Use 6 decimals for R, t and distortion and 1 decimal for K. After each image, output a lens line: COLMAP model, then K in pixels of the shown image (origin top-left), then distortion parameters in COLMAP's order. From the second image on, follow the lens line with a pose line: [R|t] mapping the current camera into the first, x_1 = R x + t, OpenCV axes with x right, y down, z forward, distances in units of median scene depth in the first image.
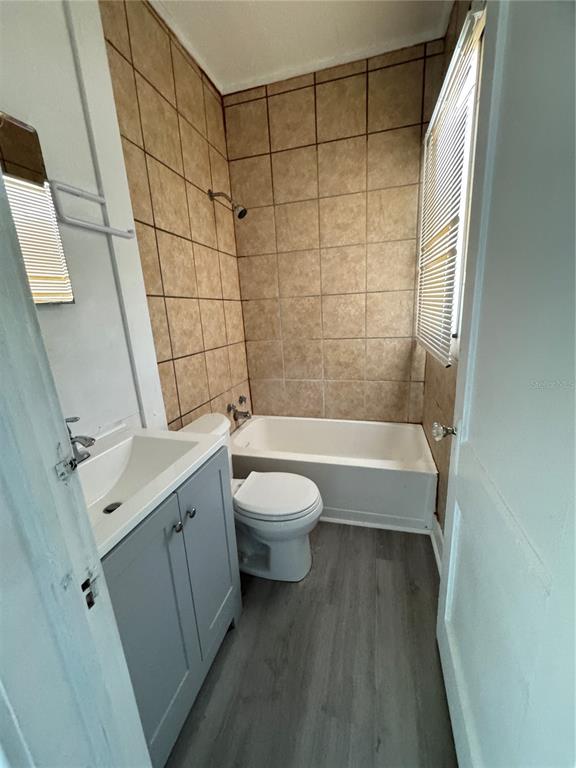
lens RADIAL K [[307.0, 0, 286.5], [0, 307.0, 381.8], [0, 0, 1]] dist [-0.002795, 0.000253]
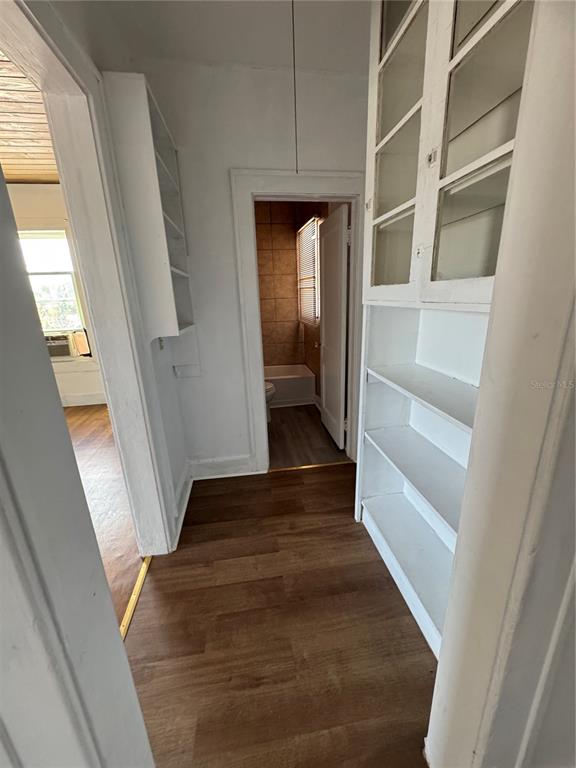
lens RADIAL K [[307.0, 0, 287.0], [0, 307.0, 382.9], [0, 0, 1]] dist [-0.002795, 0.000253]
pose [[0.909547, -0.097866, 0.403913, -0.562266], [0.094260, 0.995129, 0.028856, 0.217860], [-0.404770, 0.011827, 0.914342, -0.905509]]
